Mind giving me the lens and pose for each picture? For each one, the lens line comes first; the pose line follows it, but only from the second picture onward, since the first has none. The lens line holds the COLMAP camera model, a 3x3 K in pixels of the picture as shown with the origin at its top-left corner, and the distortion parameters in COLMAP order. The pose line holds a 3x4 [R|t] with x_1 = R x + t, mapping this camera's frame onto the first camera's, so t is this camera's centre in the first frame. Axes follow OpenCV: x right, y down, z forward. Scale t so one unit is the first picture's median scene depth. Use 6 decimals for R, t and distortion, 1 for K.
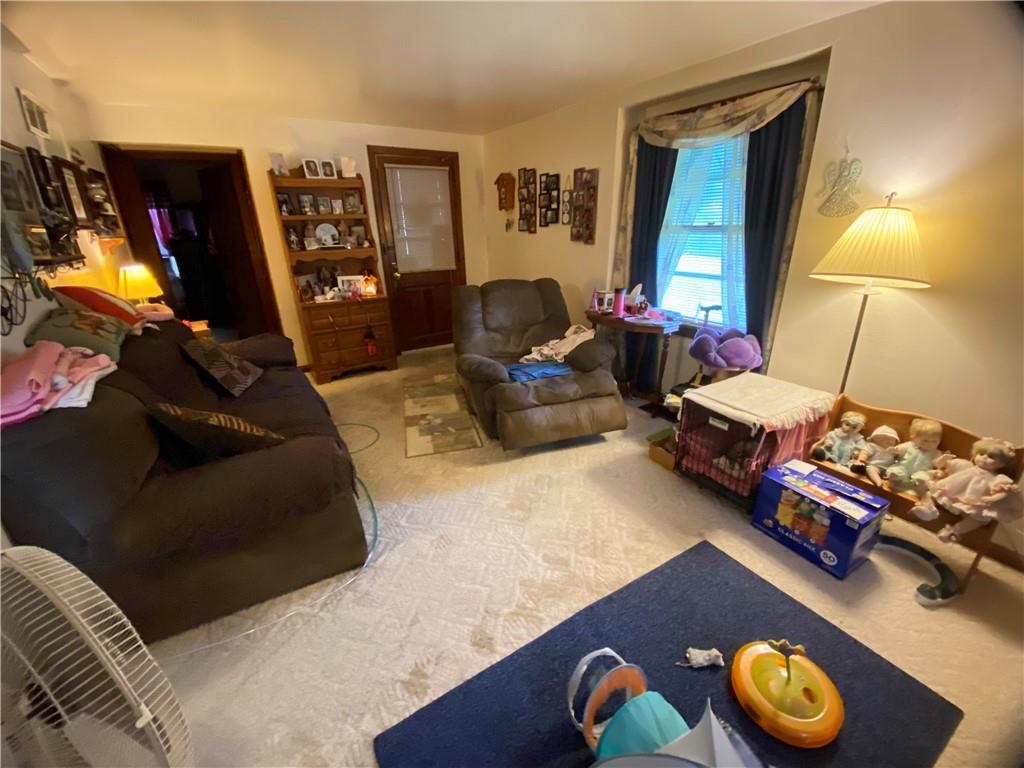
lens RADIAL K [[413.4, 0, 513.7], [0, 413.4, 382.5], [0, 0, 1]] dist [0.017450, -0.019938]
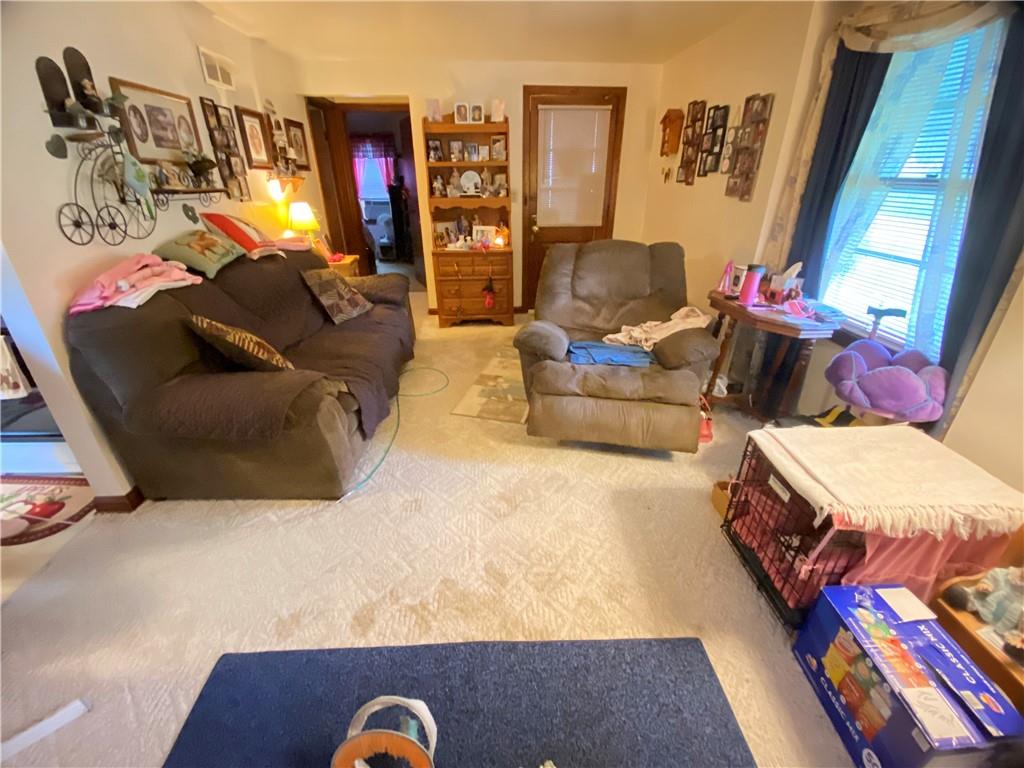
lens RADIAL K [[413.4, 0, 513.7], [0, 413.4, 382.5], [0, 0, 1]] dist [0.017450, -0.019938]
pose [[0.872180, 0.229246, -0.432144, 0.257198], [-0.189020, 0.972716, 0.134519, -0.048448], [0.451192, -0.035641, 0.891715, 0.165548]]
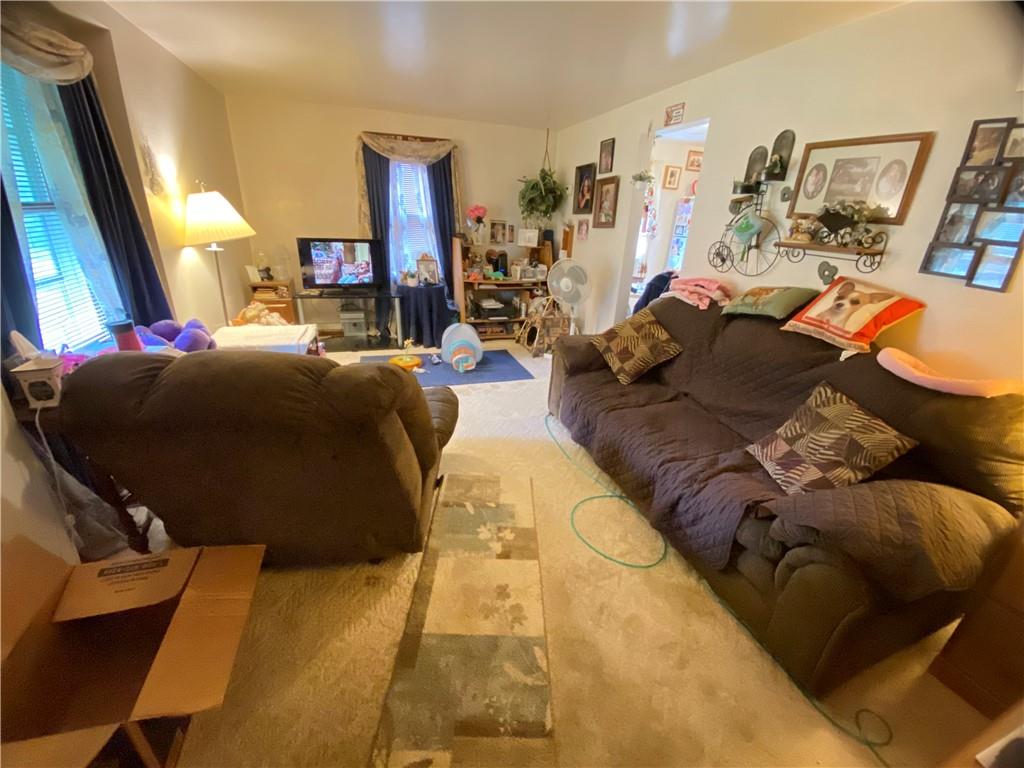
lens RADIAL K [[413.4, 0, 513.7], [0, 413.4, 382.5], [0, 0, 1]] dist [0.017450, -0.019938]
pose [[-0.971081, -0.111849, 0.210931, -0.347069], [0.062180, 0.734507, 0.675746, -0.507910], [-0.230512, 0.669320, -0.706311, 1.338768]]
